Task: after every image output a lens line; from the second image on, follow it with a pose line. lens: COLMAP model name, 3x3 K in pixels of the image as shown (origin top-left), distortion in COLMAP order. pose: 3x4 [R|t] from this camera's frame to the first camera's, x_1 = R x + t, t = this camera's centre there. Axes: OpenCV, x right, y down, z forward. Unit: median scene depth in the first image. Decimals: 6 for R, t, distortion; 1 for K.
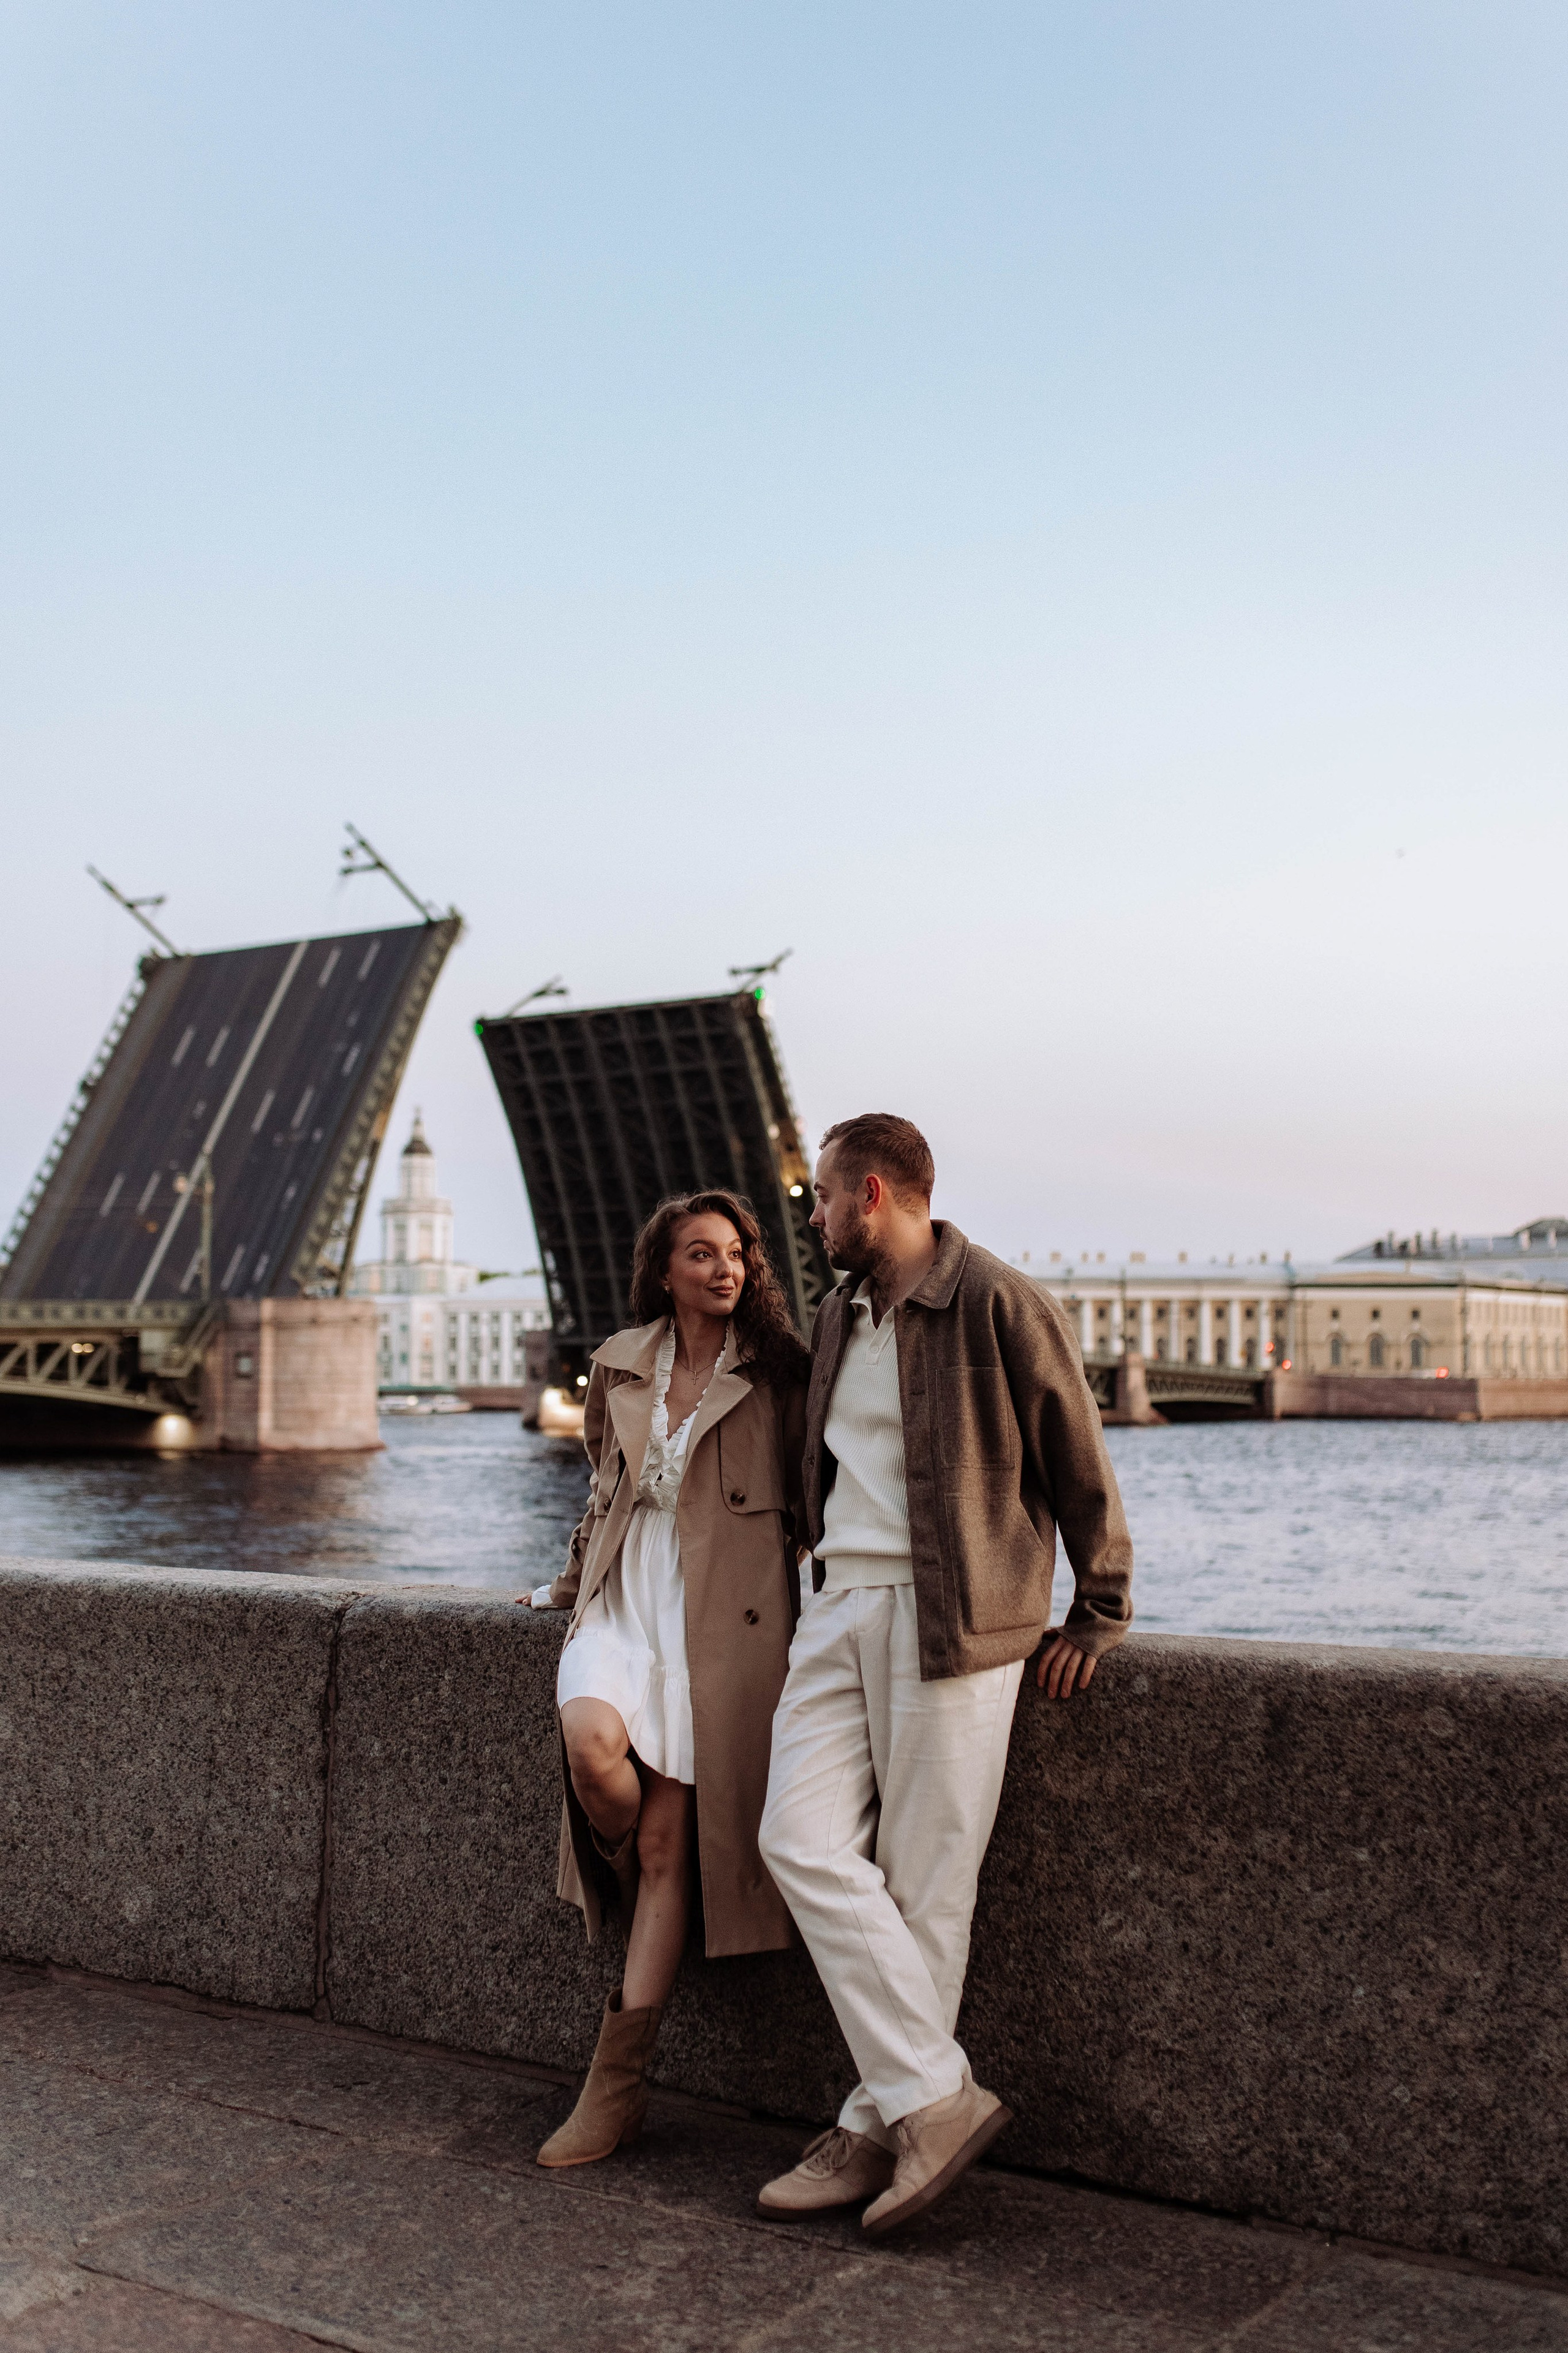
lens RADIAL K [[2641.0, 0, 812.0], [0, 2641.0, 1179.6], [0, 0, 1]] dist [0.001839, 0.008949]
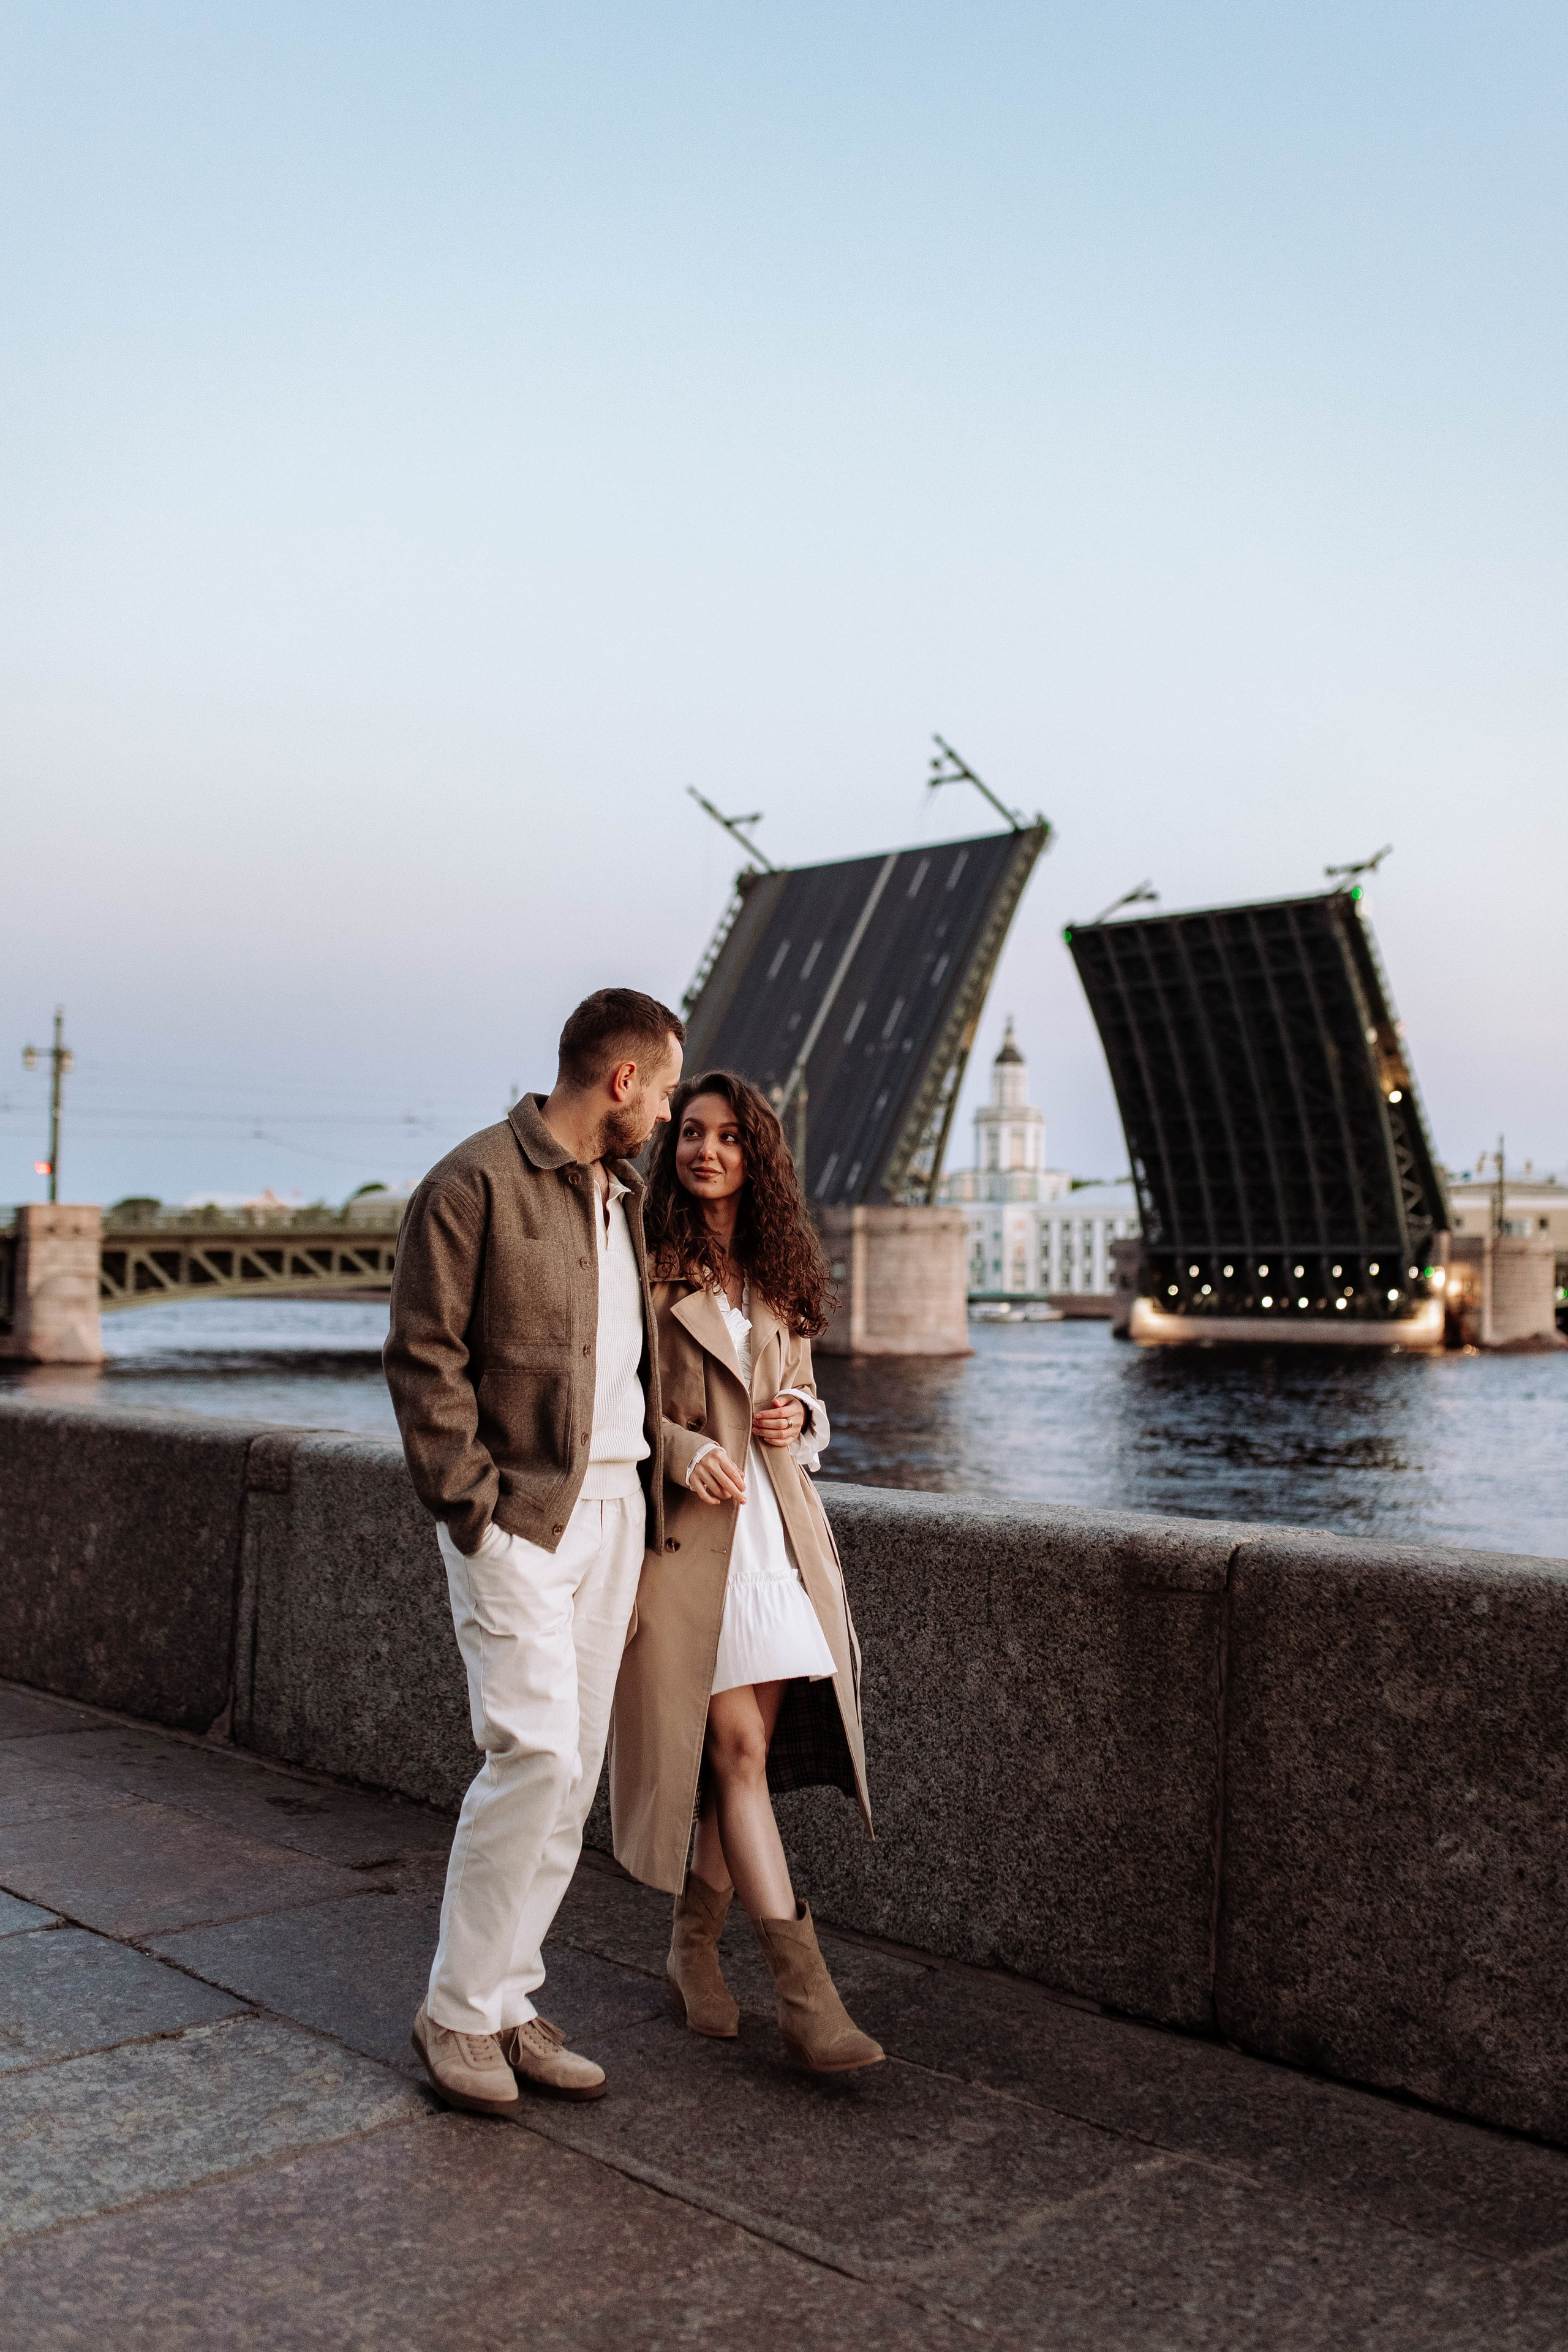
lens RADIAL K [[2671.6, 0, 784.0], [0, 2671.6, 1176.0], [0, 0, 1]] dist [0.006221, 0.004800]
pose [[0.966461, 0.000829, -0.256814, 0.030907], [0.007821, 0.999436, 0.032662, -0.000473], [0.256696, -0.033575, 0.965909, -0.004086]]
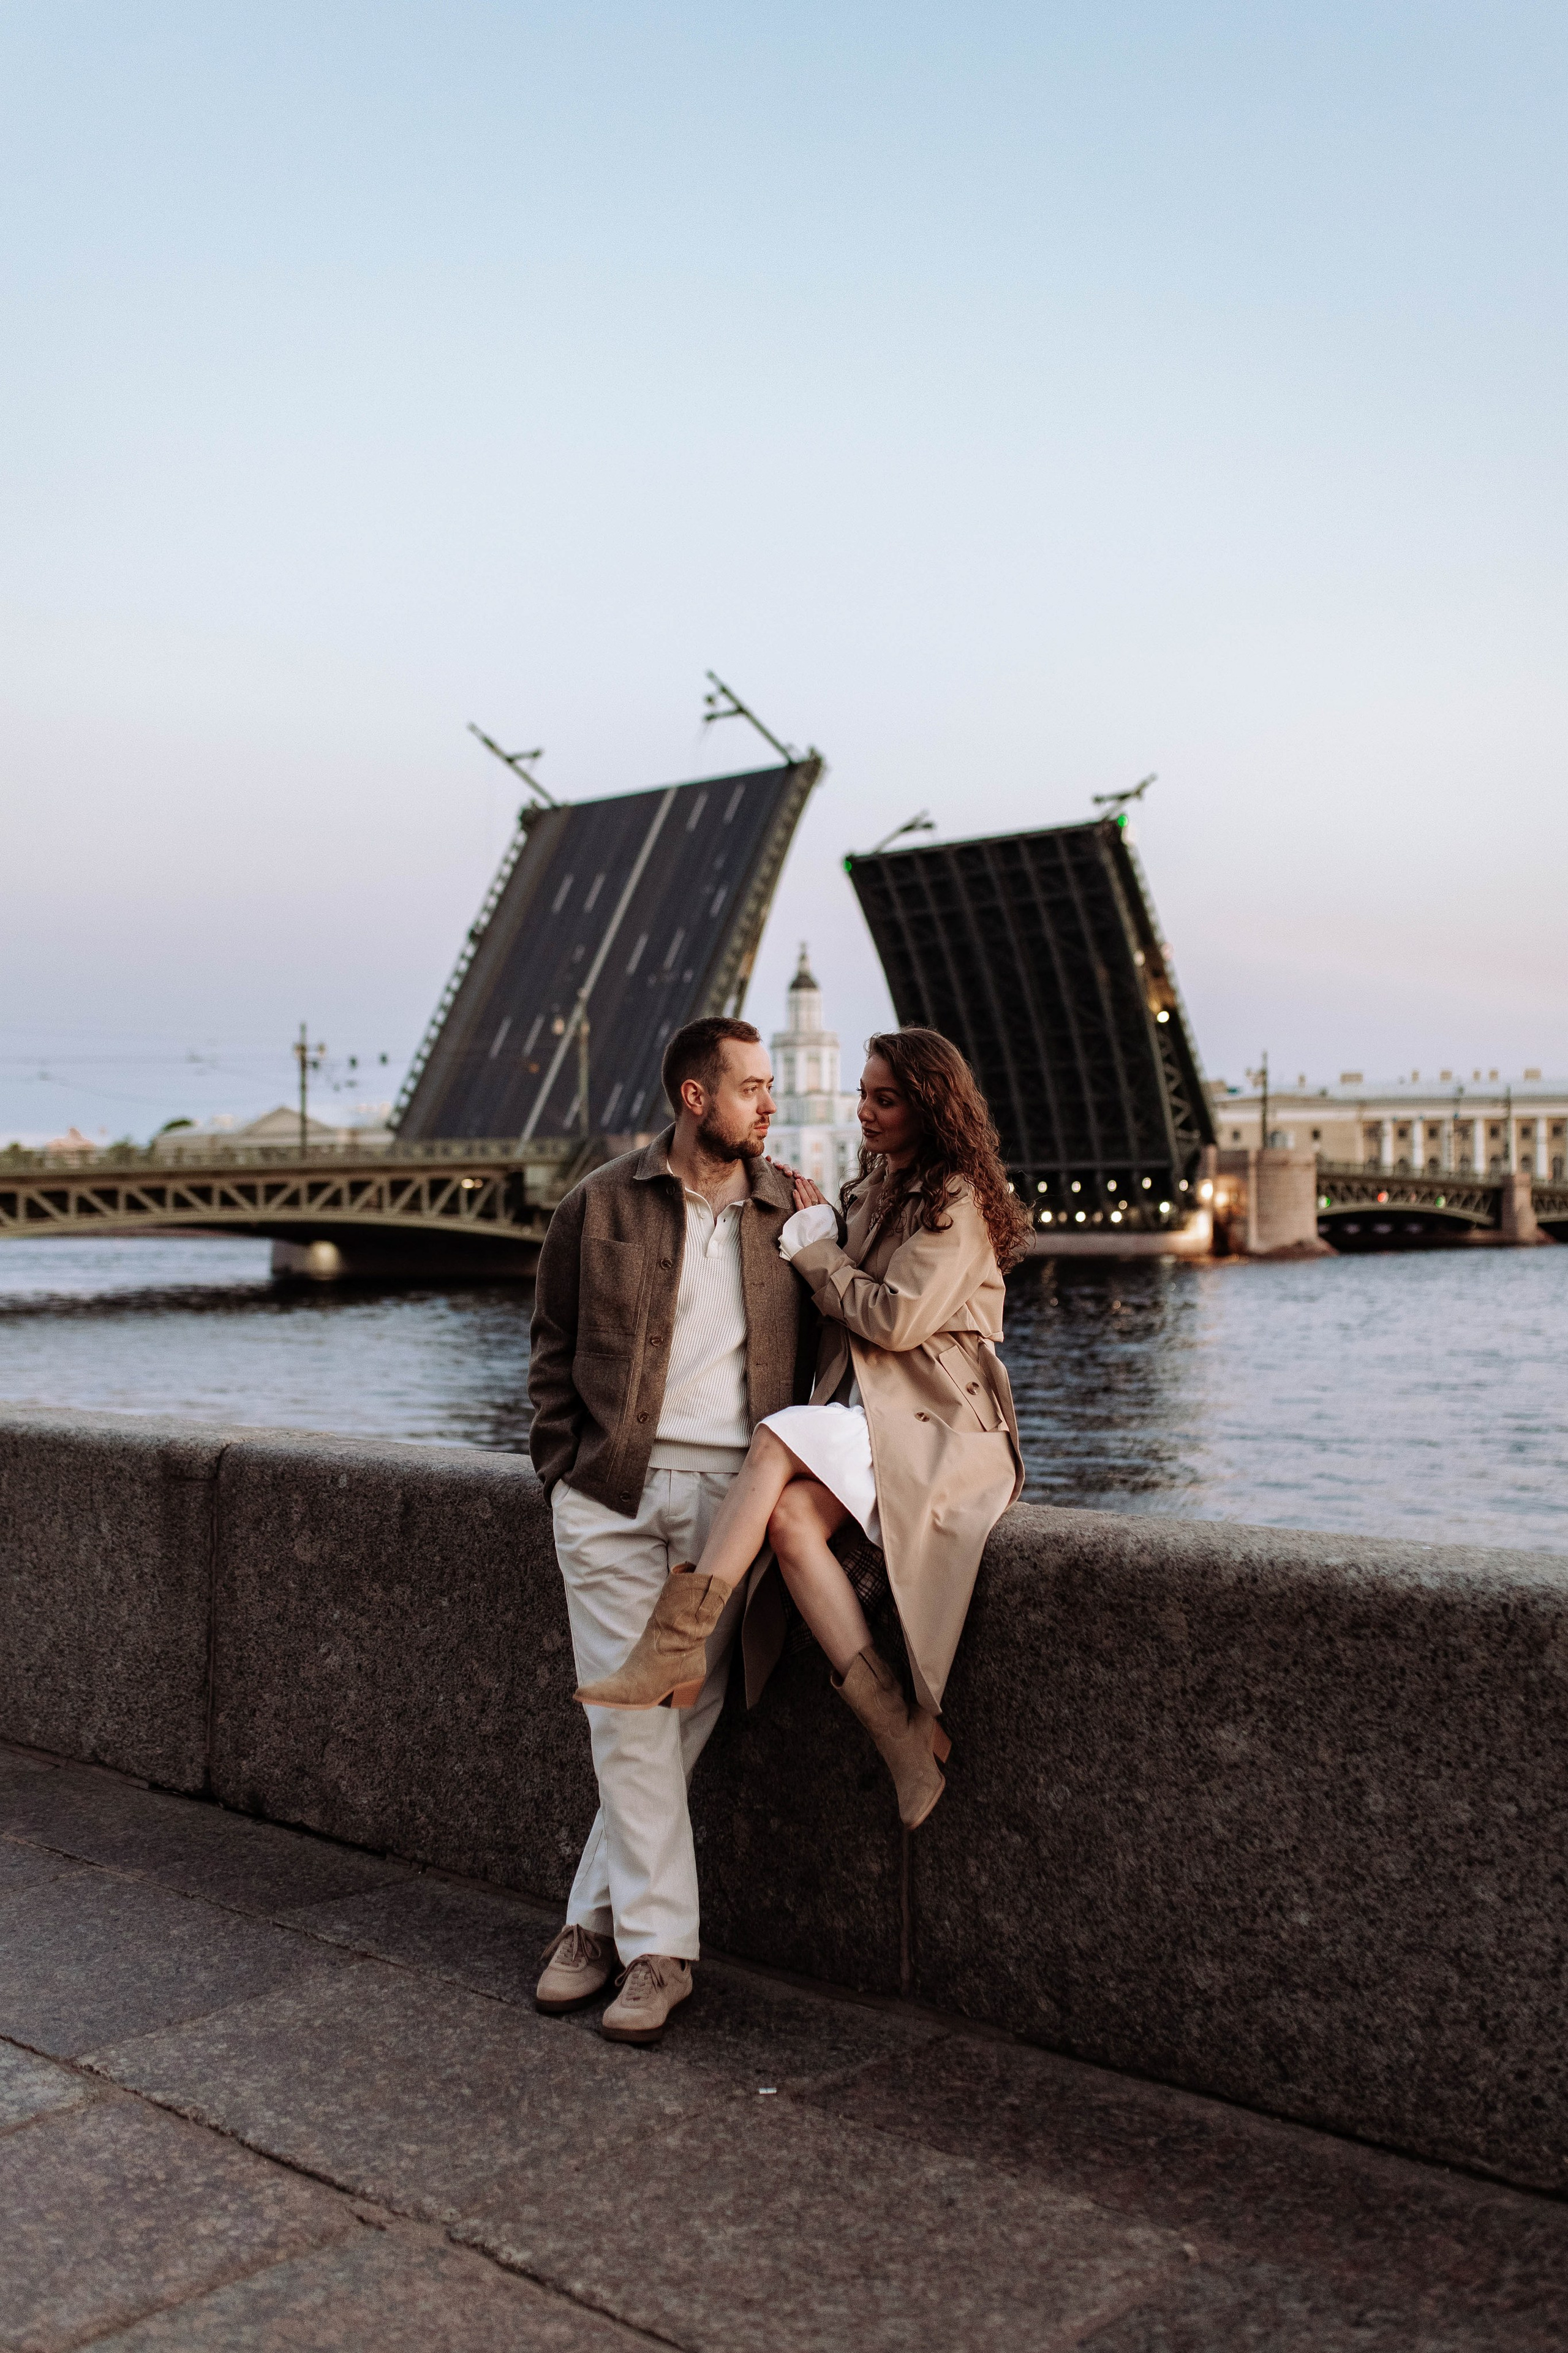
lens RADIAL K [[2898.4, 0, 1124.7], [0, 2898.4, 1176.4], [0, 0, 1]] dist [-0.011192, 0.005781]
pose [[0.983264, -0.012430, -0.181761, 0.191988], [0.025865, 0.997089, 0.071732, -0.015702], [0.180340, -0.075233, 0.980723, -0.095205]]
